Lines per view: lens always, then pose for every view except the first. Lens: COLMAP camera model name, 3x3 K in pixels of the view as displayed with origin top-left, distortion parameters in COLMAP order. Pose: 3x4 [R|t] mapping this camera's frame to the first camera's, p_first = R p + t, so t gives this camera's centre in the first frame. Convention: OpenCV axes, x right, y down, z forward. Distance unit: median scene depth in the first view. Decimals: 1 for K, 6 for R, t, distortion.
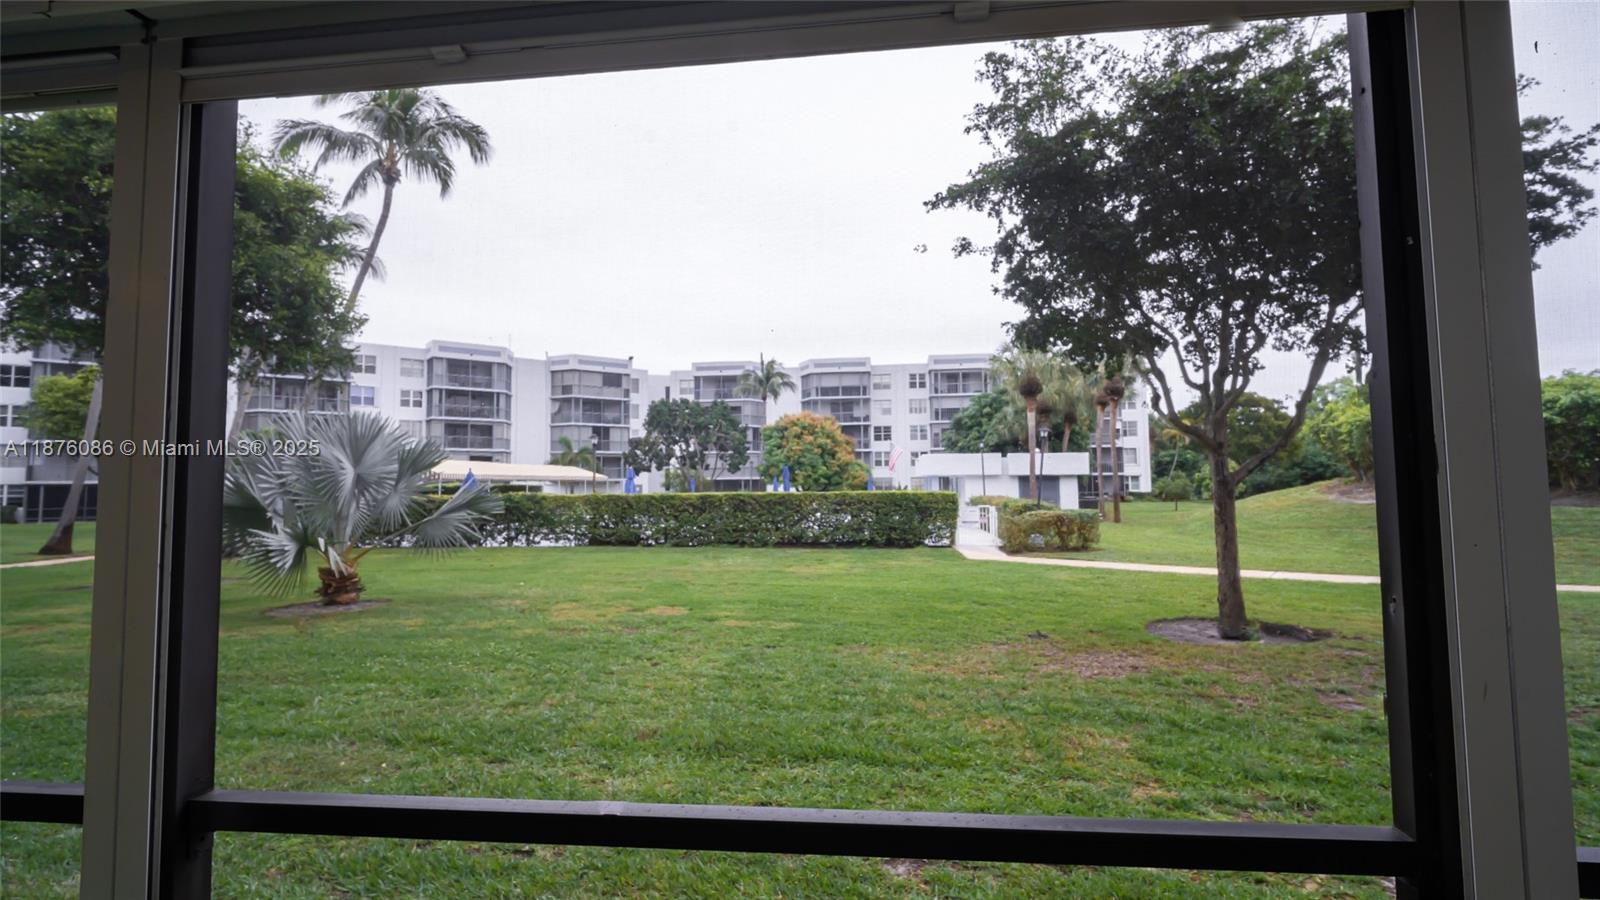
lens RADIAL K [[740.9, 0, 804.7], [0, 740.9, 450.6], [0, 0, 1]] dist [-0.000732, -0.003653]
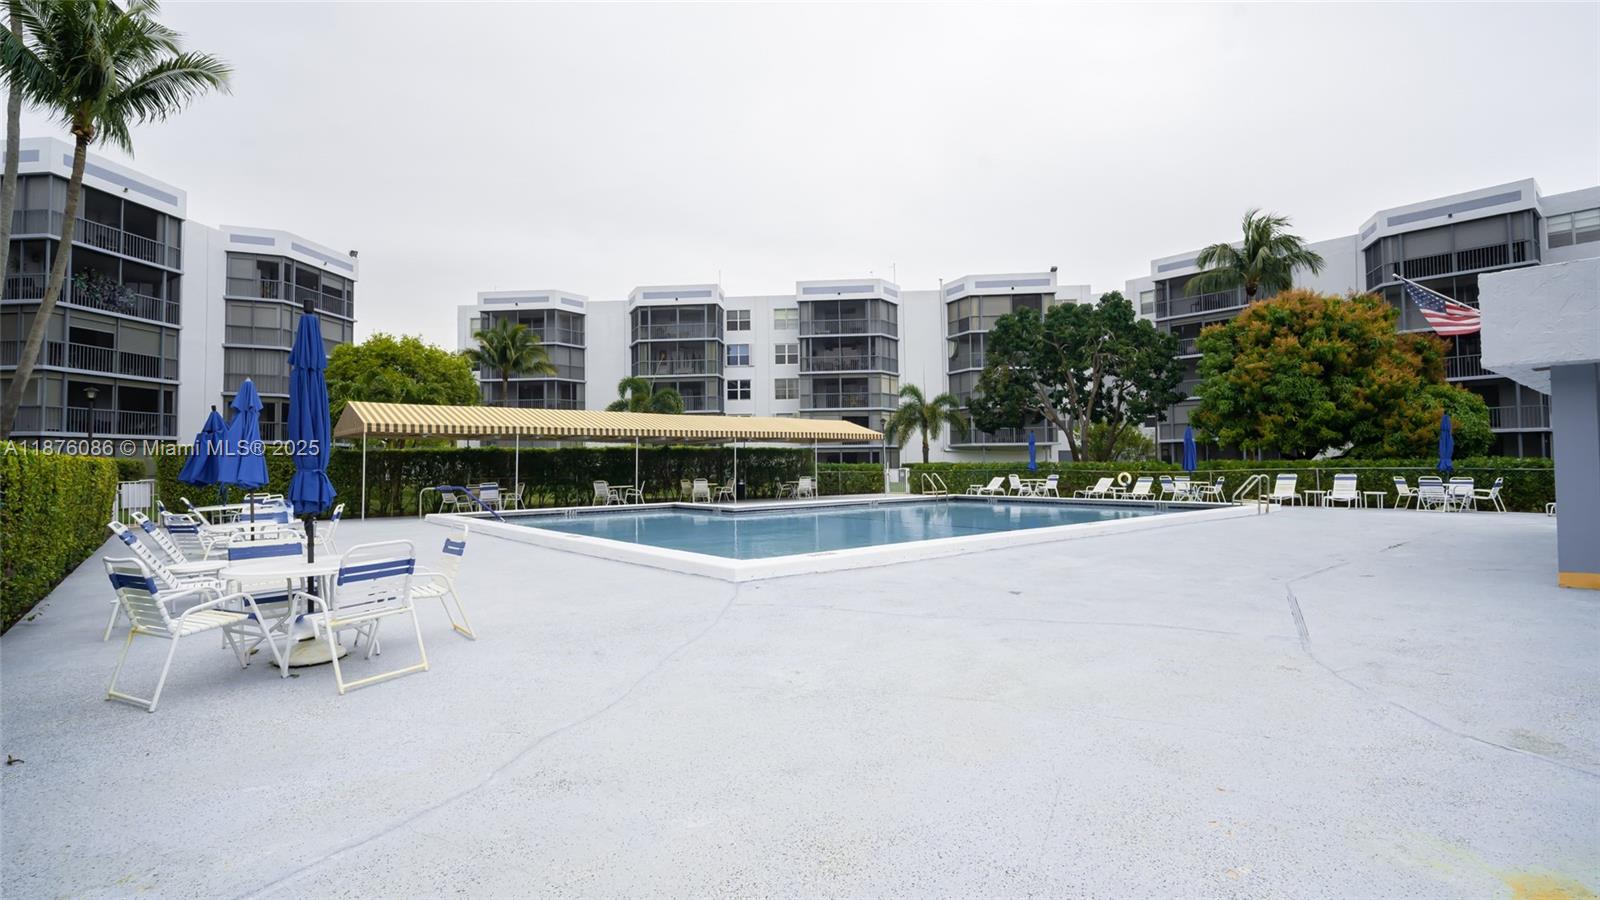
lens RADIAL K [[740.9, 0, 815.3], [0, 740.9, 447.7], [0, 0, 1]] dist [-0.000732, -0.003653]
pose [[0.721842, -0.012956, -0.691936, 0.093929], [0.033919, 0.999285, 0.016675, 0.026393], [0.691226, -0.035507, 0.721766, 0.389619]]
